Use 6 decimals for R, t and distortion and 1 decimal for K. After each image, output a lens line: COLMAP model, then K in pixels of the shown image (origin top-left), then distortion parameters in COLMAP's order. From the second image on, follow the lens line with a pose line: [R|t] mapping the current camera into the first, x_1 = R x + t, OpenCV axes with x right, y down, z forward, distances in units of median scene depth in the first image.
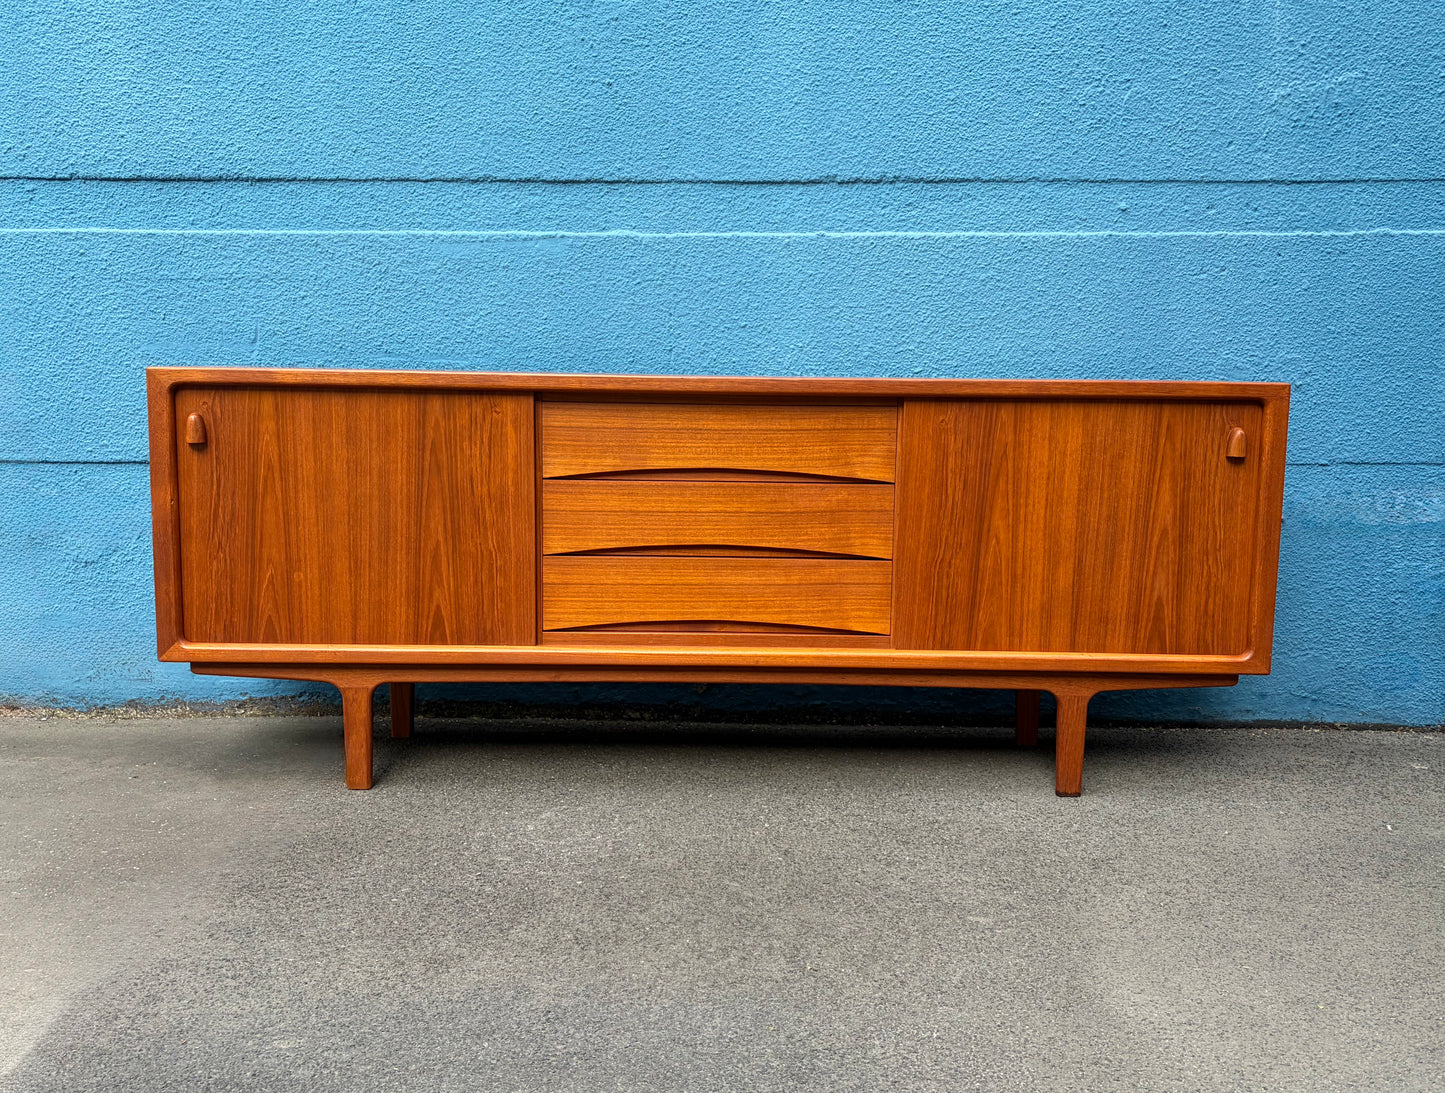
lens RADIAL K [[1390.2, 0, 732.6], [0, 1390.2, 545.1], [0, 0, 1]] dist [0.104663, -0.227521]
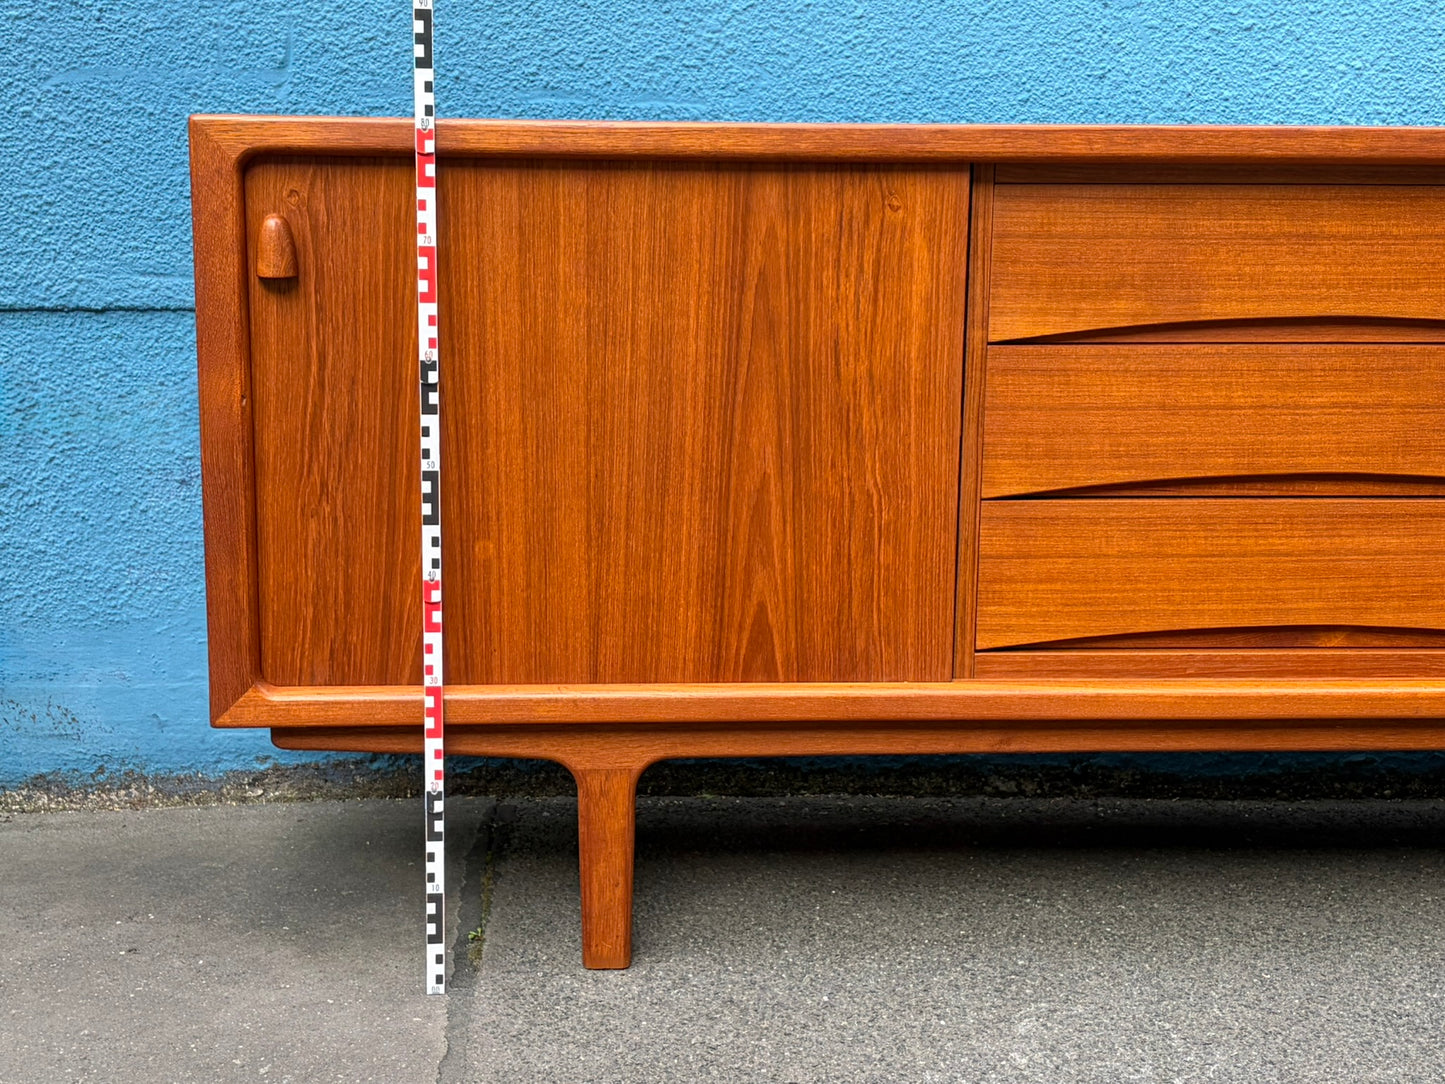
lens RADIAL K [[2194.9, 0, 697.2], [0, 2194.9, 558.6], [0, 0, 1]] dist [0.307429, -1.609035]
pose [[0.999205, -0.014034, 0.037308, -0.263614], [0.011352, 0.997401, 0.071145, -0.028686], [-0.038209, -0.070665, 0.996768, 0.223873]]
